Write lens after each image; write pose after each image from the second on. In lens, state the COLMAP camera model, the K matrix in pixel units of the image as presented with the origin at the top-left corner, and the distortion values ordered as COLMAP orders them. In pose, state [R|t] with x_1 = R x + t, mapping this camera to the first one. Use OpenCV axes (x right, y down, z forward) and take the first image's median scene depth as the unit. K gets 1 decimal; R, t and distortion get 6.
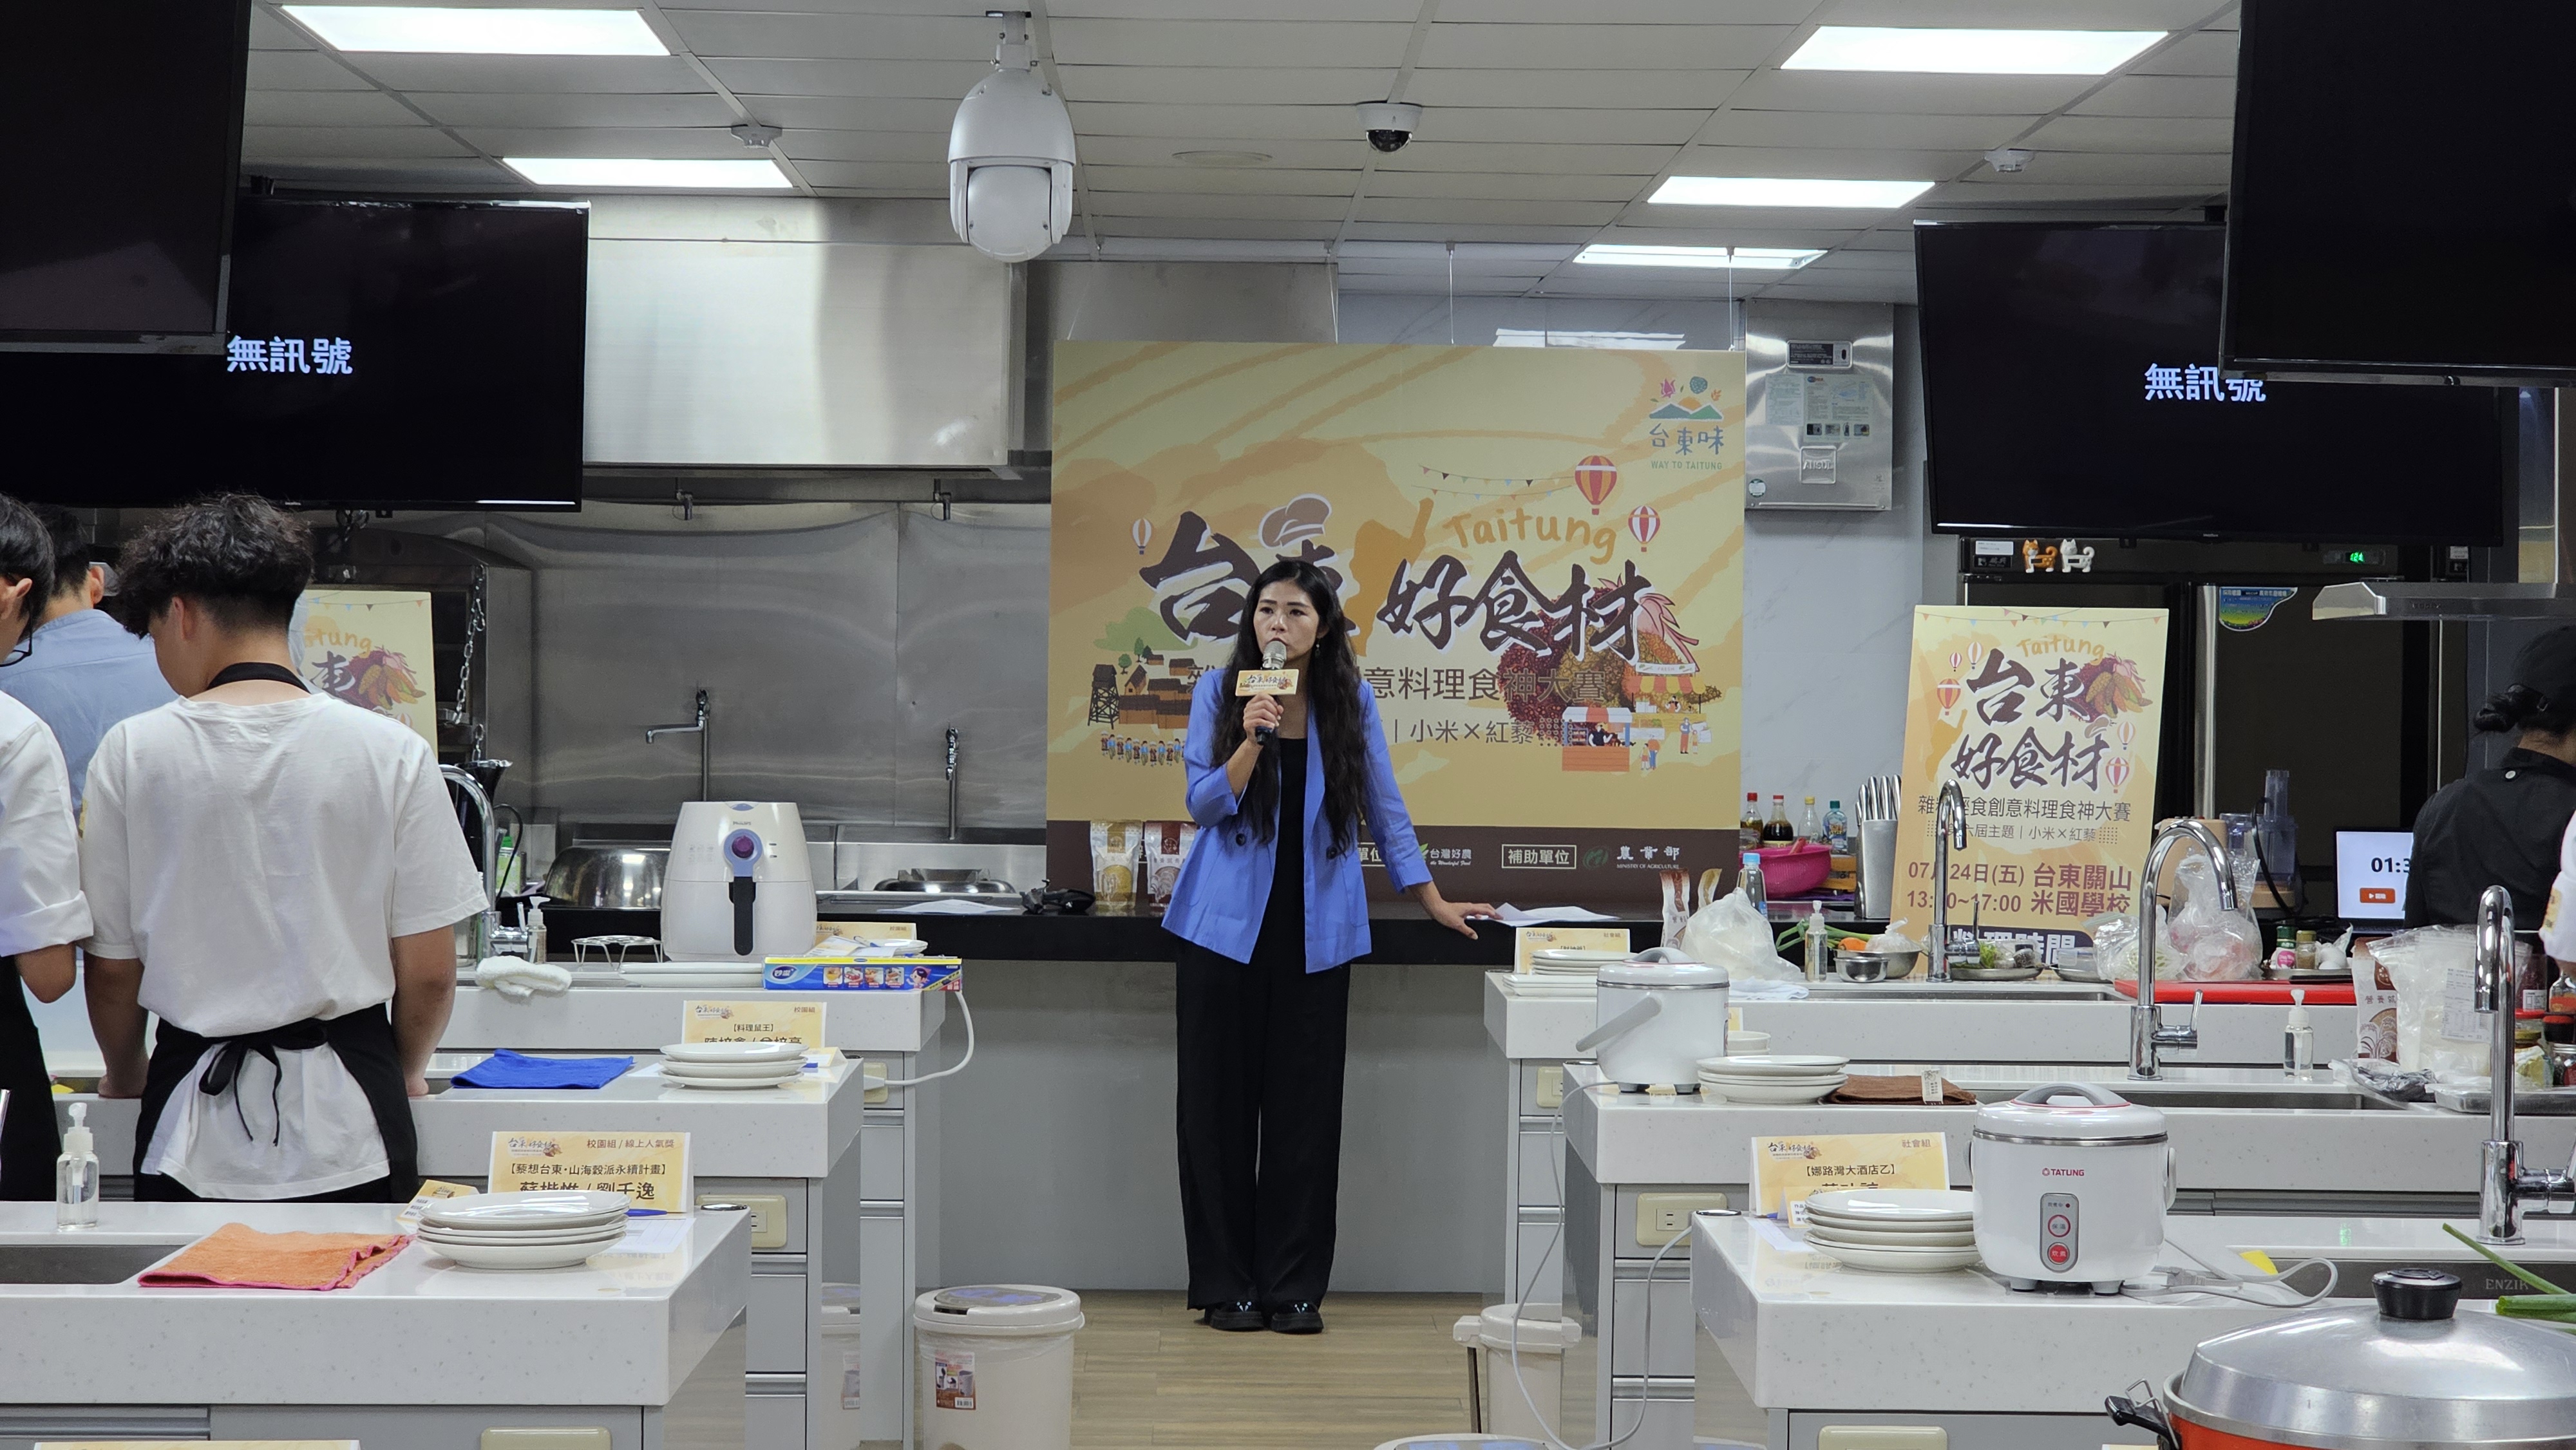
lens RADIAL K [[5339.0, 0, 1282.2], [0, 5339.0, 865.9], [0, 0, 1]] dist [-0.964566, 14.347519]
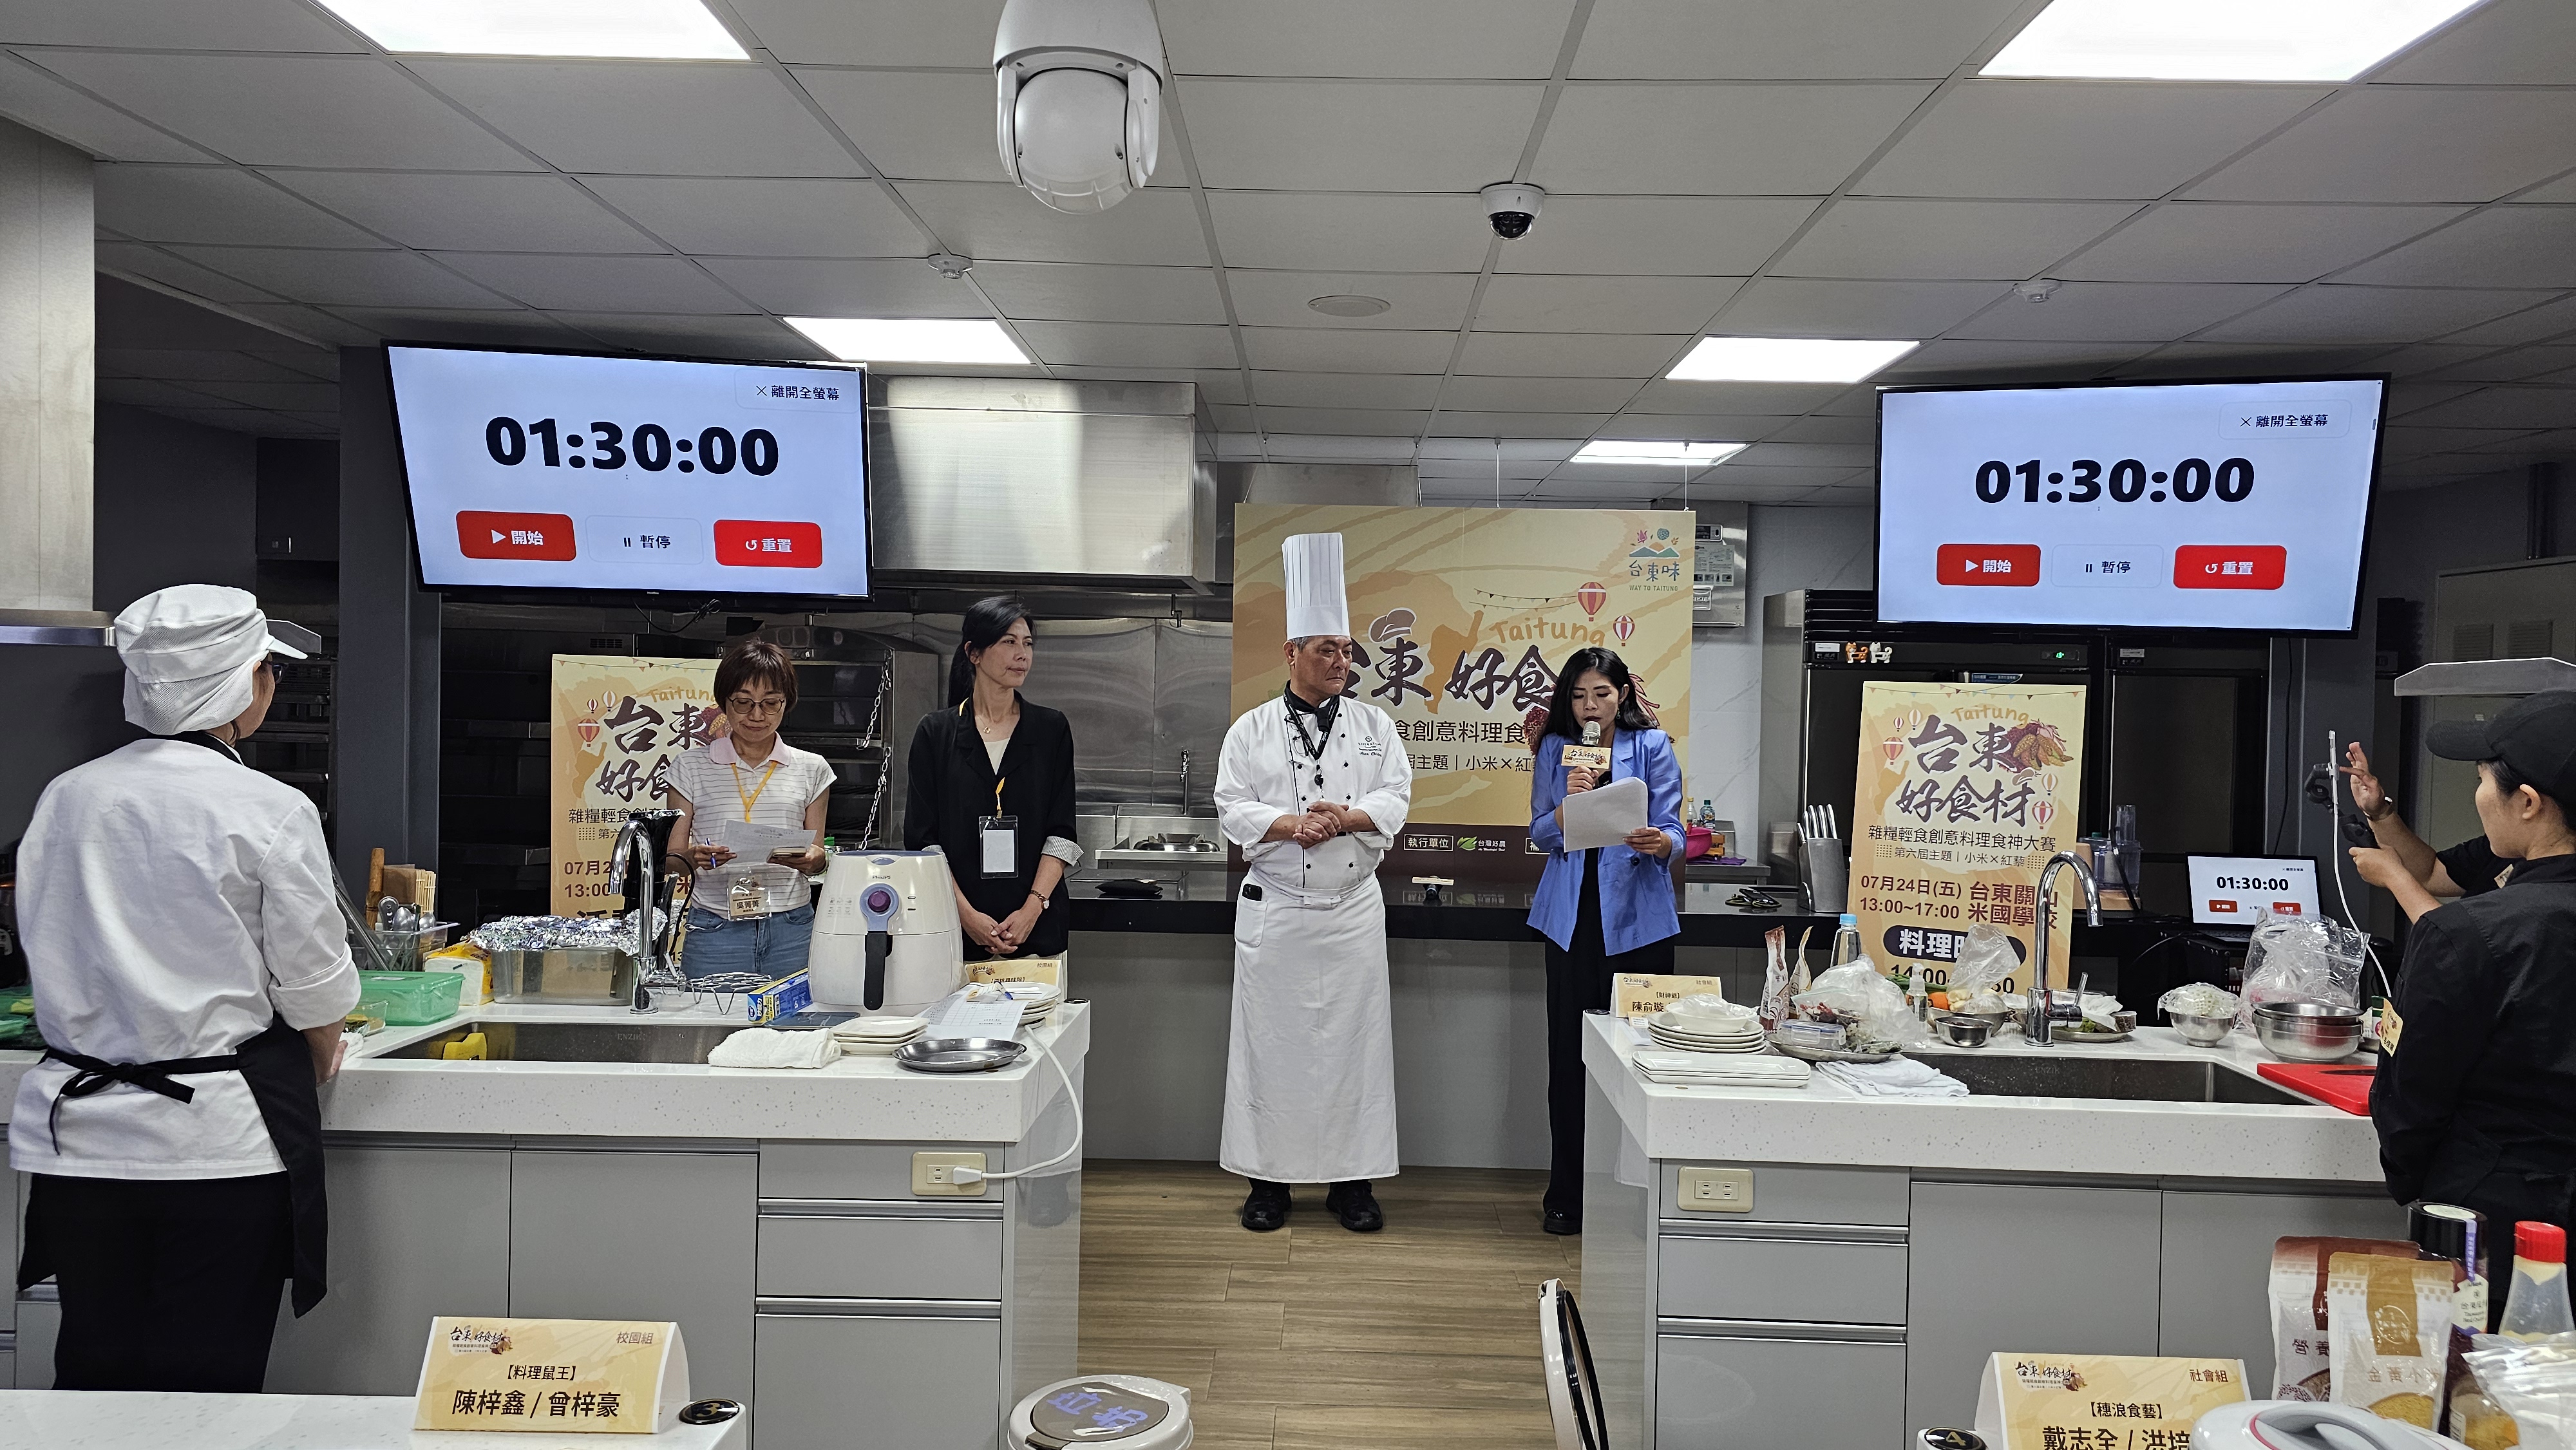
lens RADIAL K [[1717.4, 0, 1325.8], [0, 1717.4, 716.8], [0, 0, 1]] dist [0.140664, -0.233920]
pose [[0.999732, 0.011675, -0.019969, -0.006774], [-0.012285, 0.999454, -0.030672, -0.024196], [0.019600, 0.030909, 0.999330, 0.533334]]
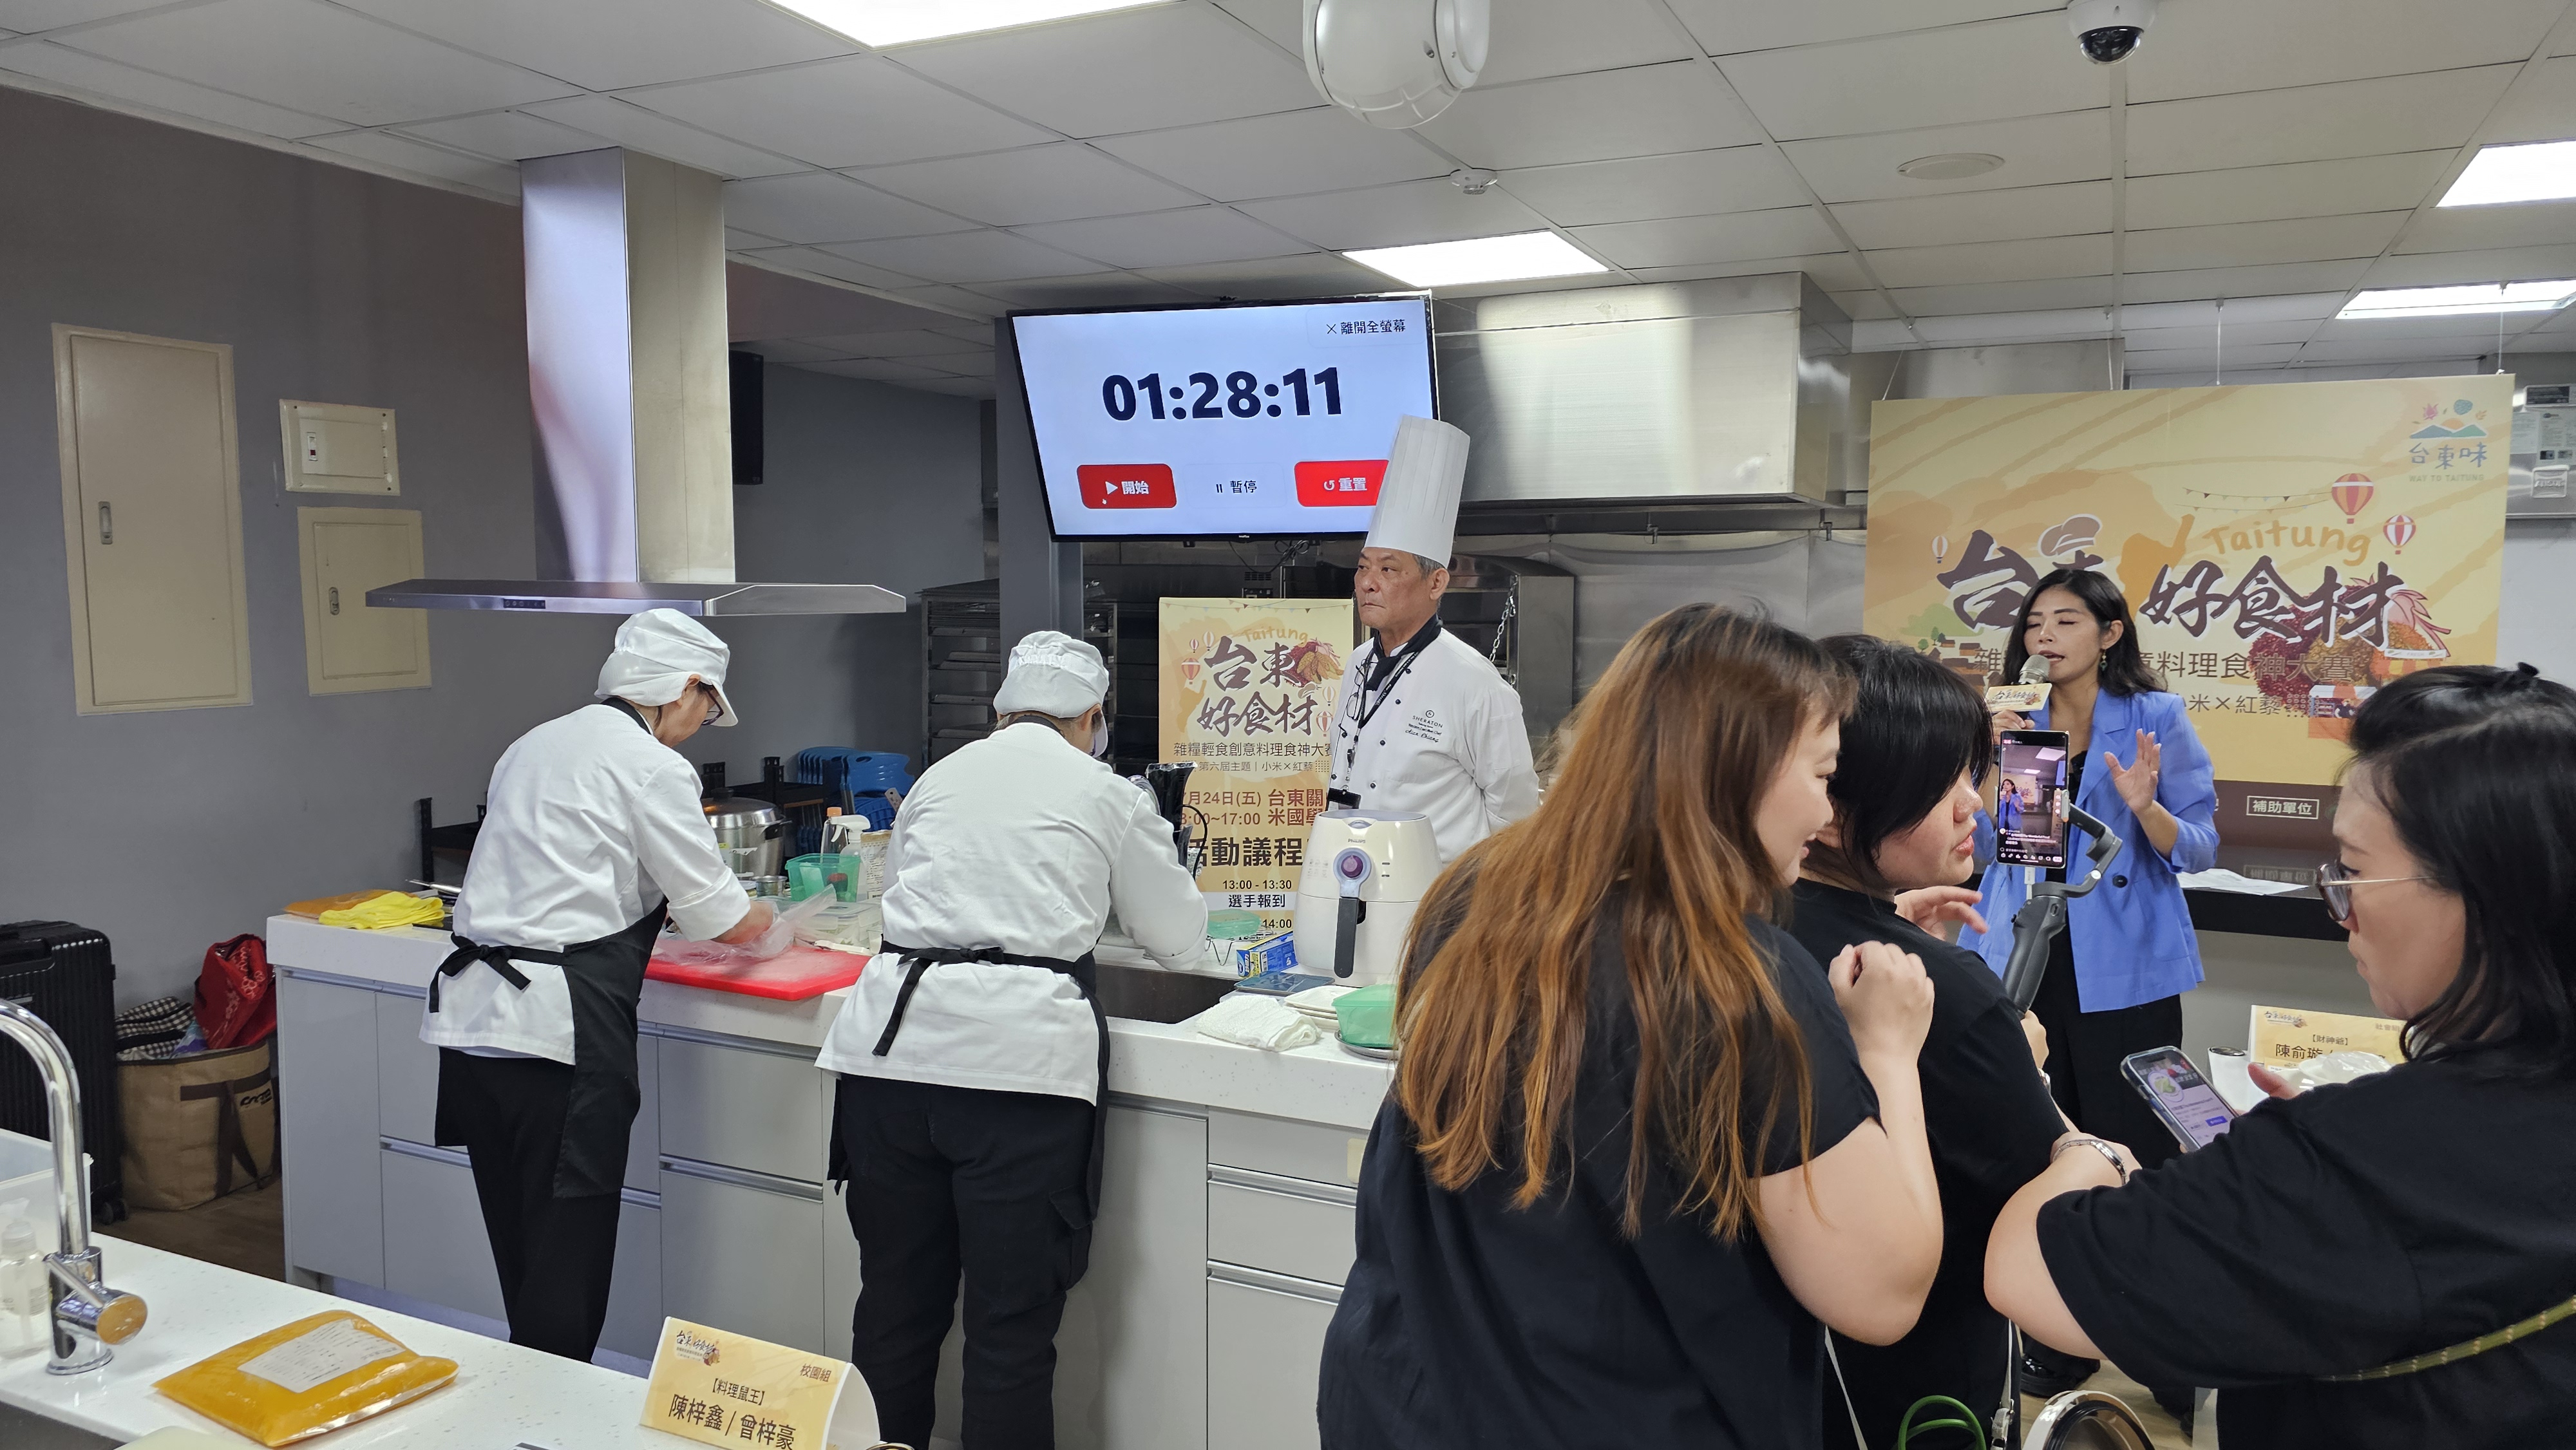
lens RADIAL K [[1731.2, 0, 1274.5], [0, 1731.2, 725.4], [0, 0, 1]] dist [0.040392, -0.028010]
pose [[0.890368, 0.030962, -0.454187, 0.025246], [-0.015505, 0.999168, 0.037718, -0.033724], [0.454977, -0.026541, 0.890108, 0.566234]]
